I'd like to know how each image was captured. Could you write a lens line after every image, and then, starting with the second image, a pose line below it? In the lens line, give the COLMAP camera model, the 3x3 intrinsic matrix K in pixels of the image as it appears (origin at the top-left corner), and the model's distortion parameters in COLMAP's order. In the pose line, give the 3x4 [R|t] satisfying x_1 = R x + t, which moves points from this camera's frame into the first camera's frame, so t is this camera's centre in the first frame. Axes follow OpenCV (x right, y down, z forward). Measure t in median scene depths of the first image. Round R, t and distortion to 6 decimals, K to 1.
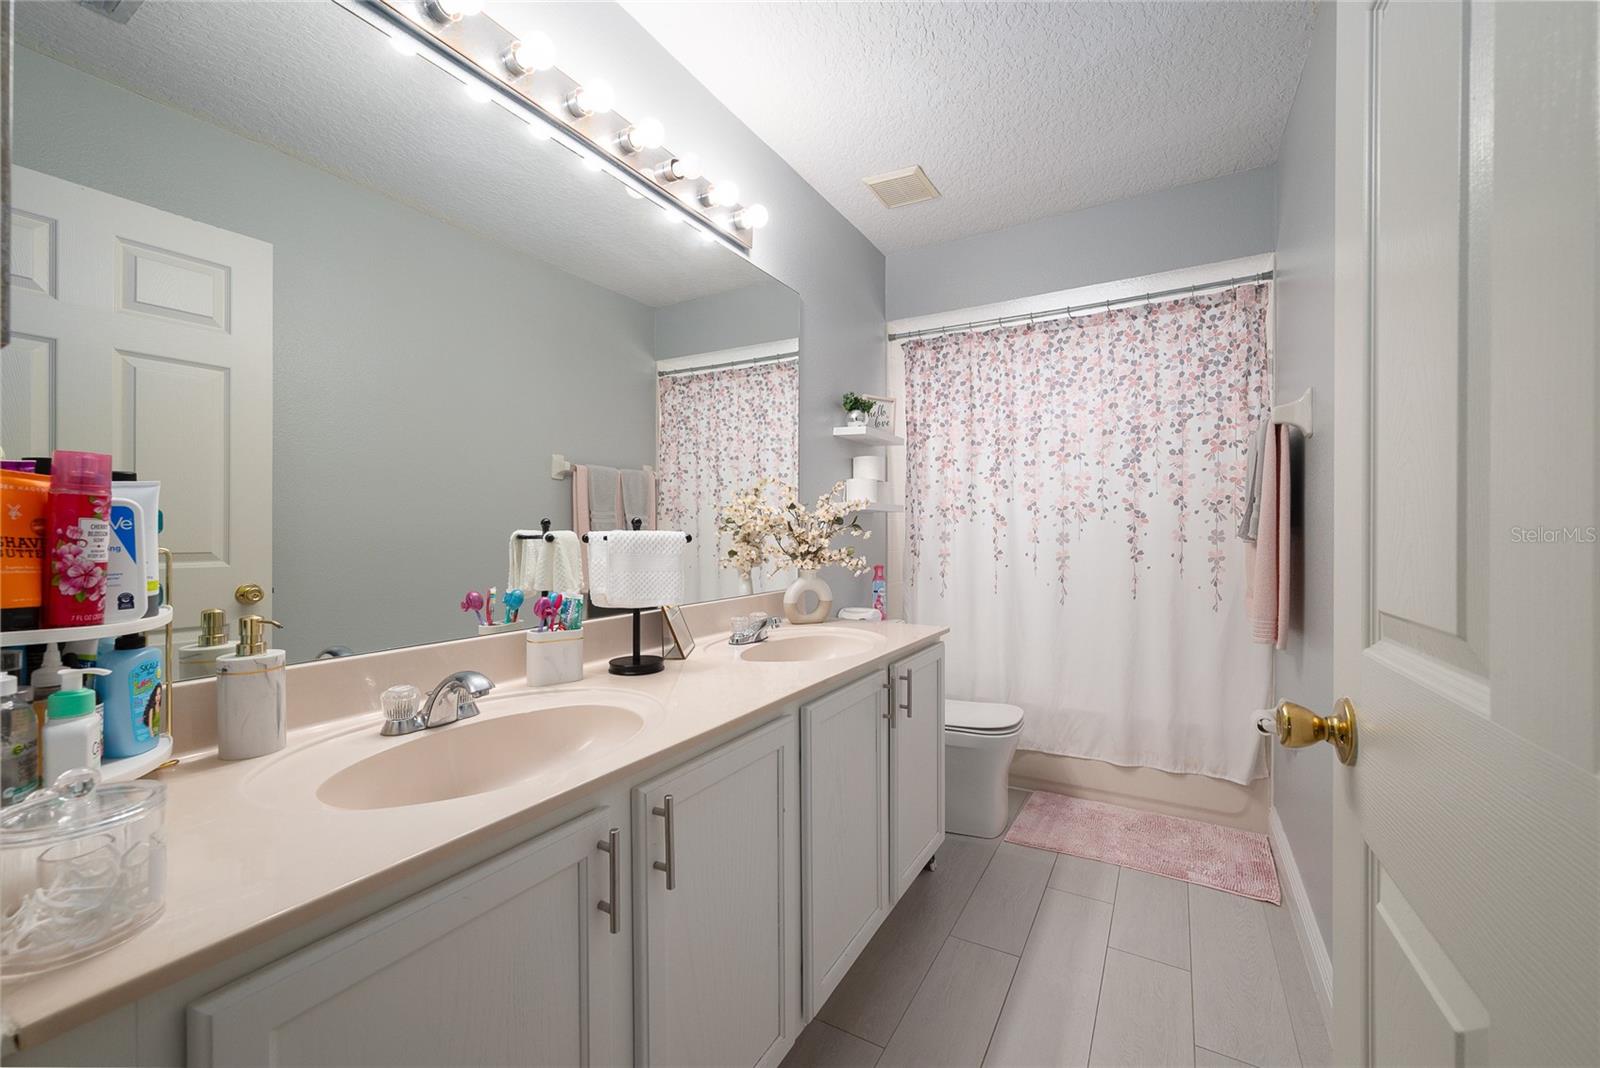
lens RADIAL K [[642.7, 0, 811.5], [0, 642.7, 533.6], [0, 0, 1]] dist [-0.001583, -0.000105]
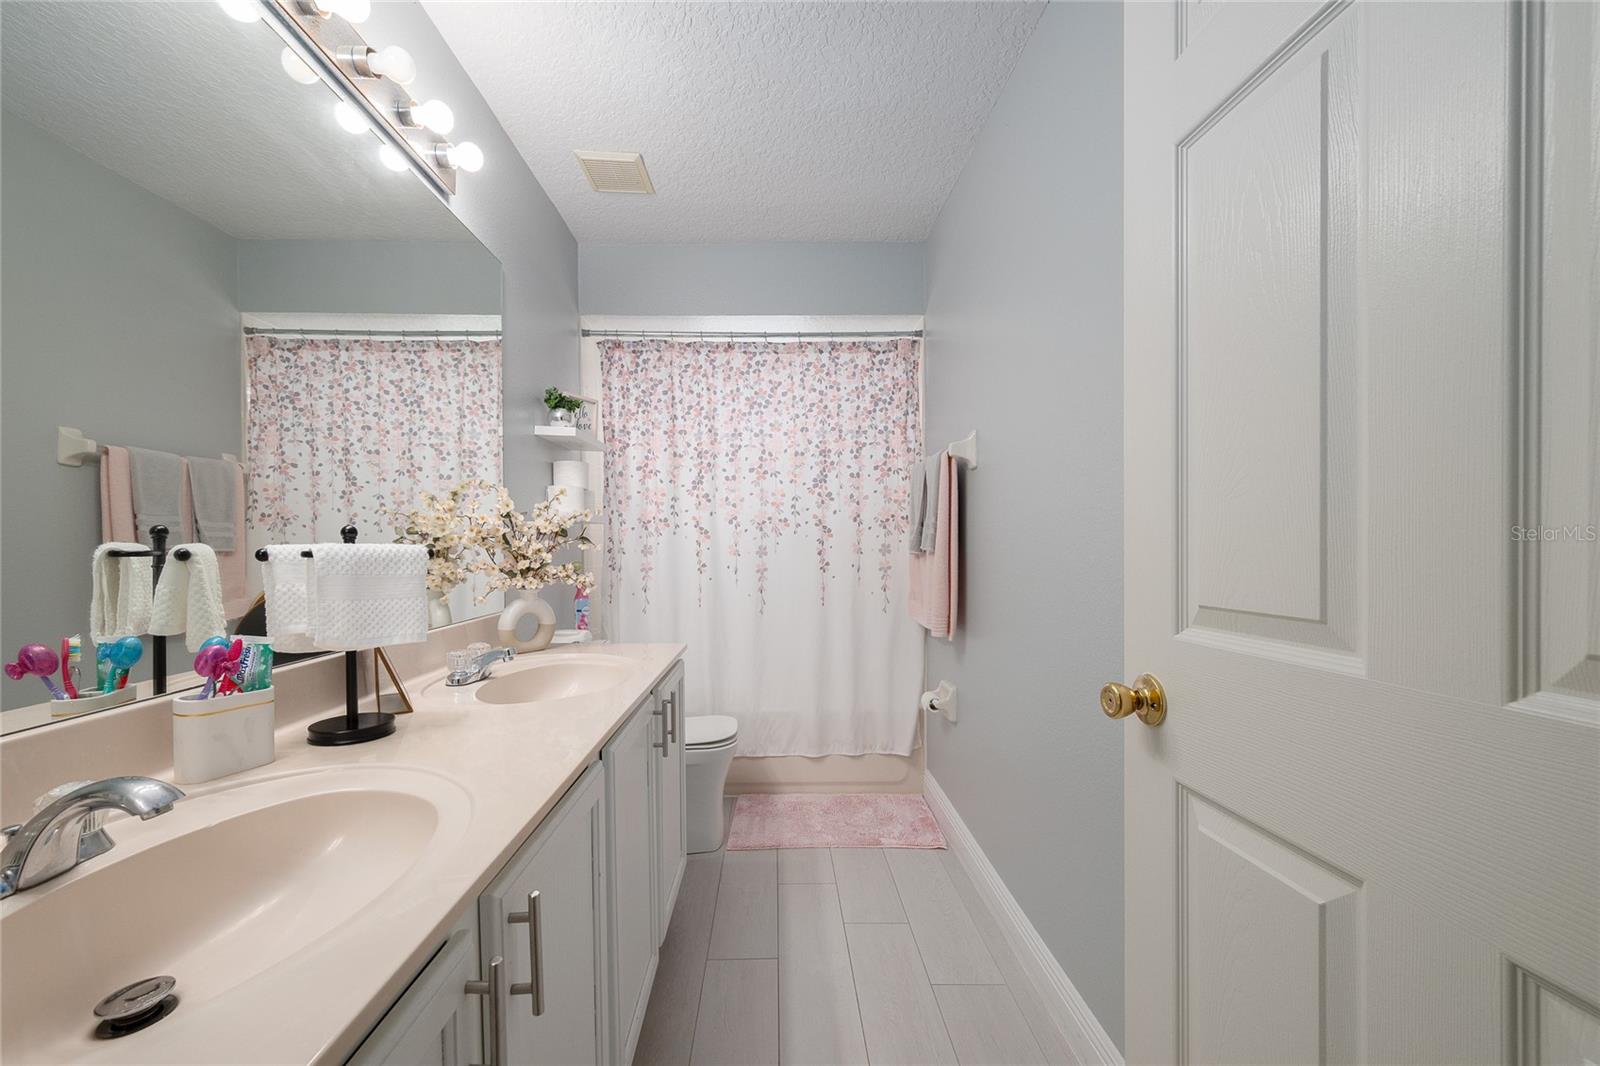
lens RADIAL K [[649.0, 0, 792.5], [0, 649.0, 552.4], [0, 0, 1]] dist [-0.002445, -0.000349]
pose [[0.860190, -0.005474, 0.509943, -0.113220], [0.000985, 0.999958, 0.009073, -0.000488], [-0.509972, -0.007302, 0.860160, 0.061103]]
